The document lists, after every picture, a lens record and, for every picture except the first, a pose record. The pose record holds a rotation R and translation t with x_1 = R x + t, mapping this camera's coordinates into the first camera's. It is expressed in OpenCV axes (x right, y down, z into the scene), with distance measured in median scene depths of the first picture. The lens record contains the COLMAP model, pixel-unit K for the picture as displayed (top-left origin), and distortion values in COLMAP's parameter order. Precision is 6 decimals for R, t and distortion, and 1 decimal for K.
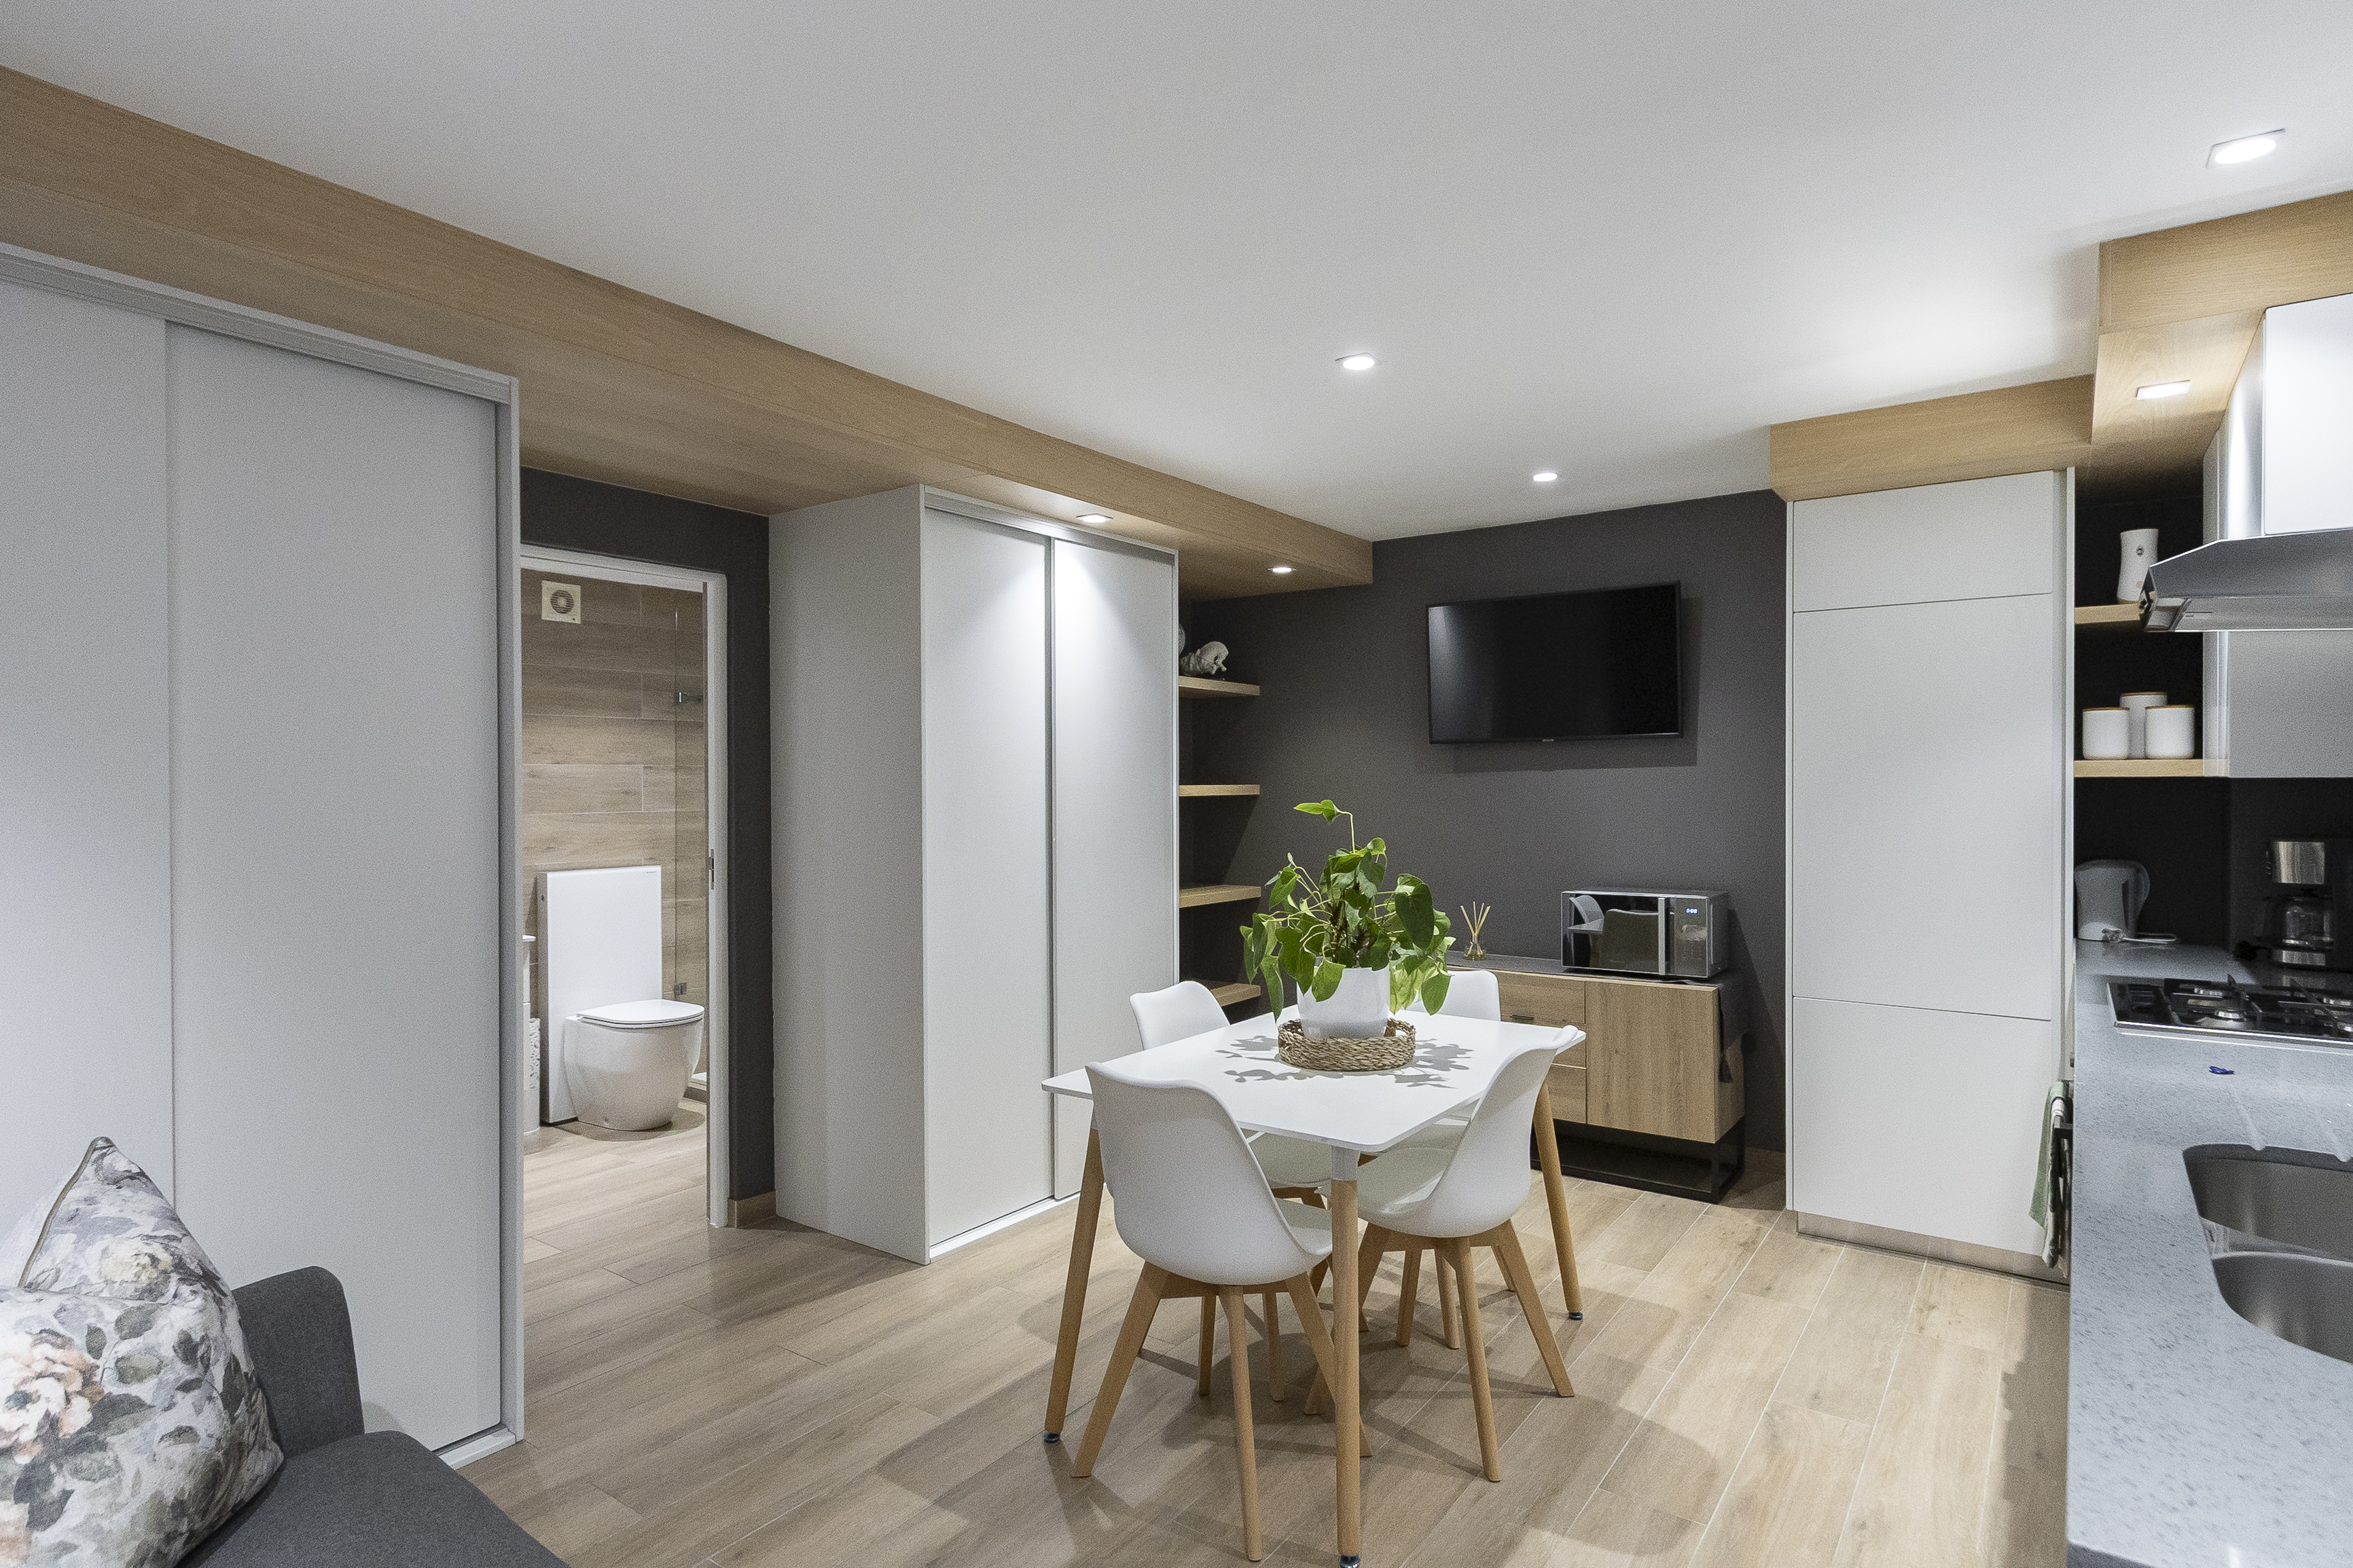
lens RADIAL K [[1220.0, 0, 1173.4], [0, 1220.0, 793.4], [0, 0, 1]] dist [0.003492, 0.000546]
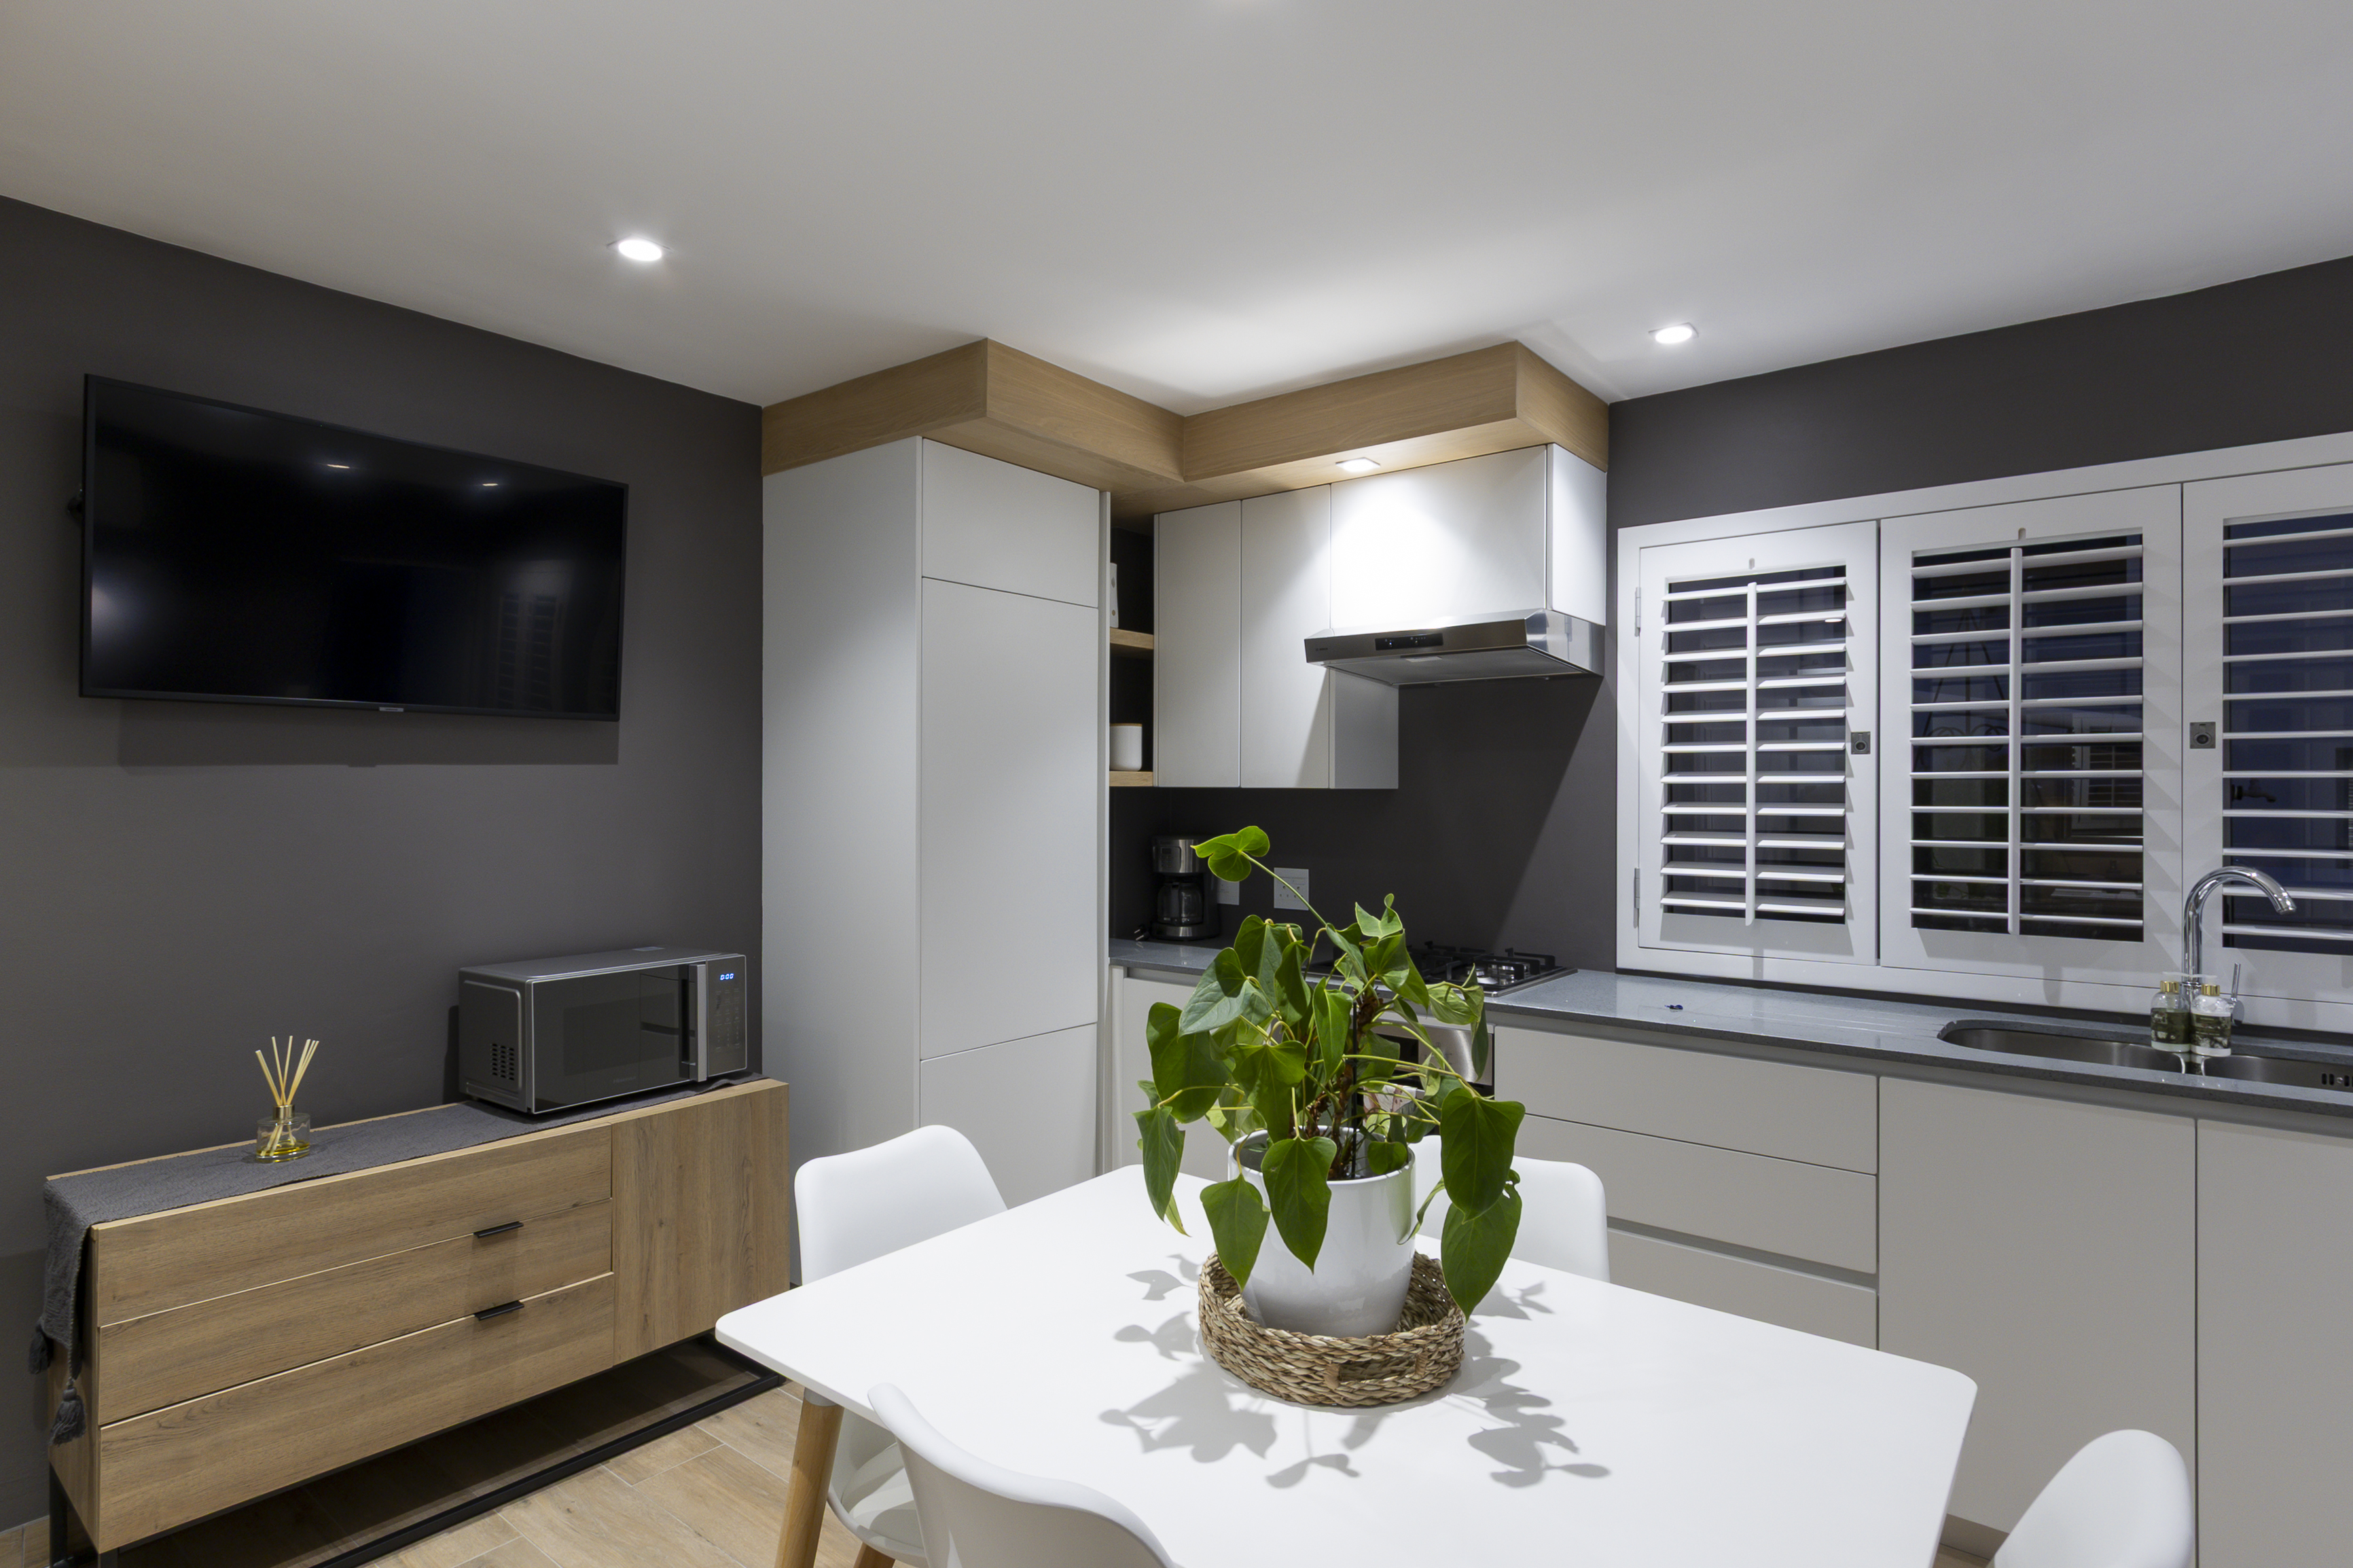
lens RADIAL K [[1220.0, 0, 1176.7], [0, 1220.0, 786.0], [0, 0, 1]] dist [0.003492, 0.000546]
pose [[0.044060, 0.006292, 0.999009, -0.250347], [0.005095, 0.999966, -0.006523, -0.004958], [-0.999016, 0.005377, 0.044026, 0.723679]]
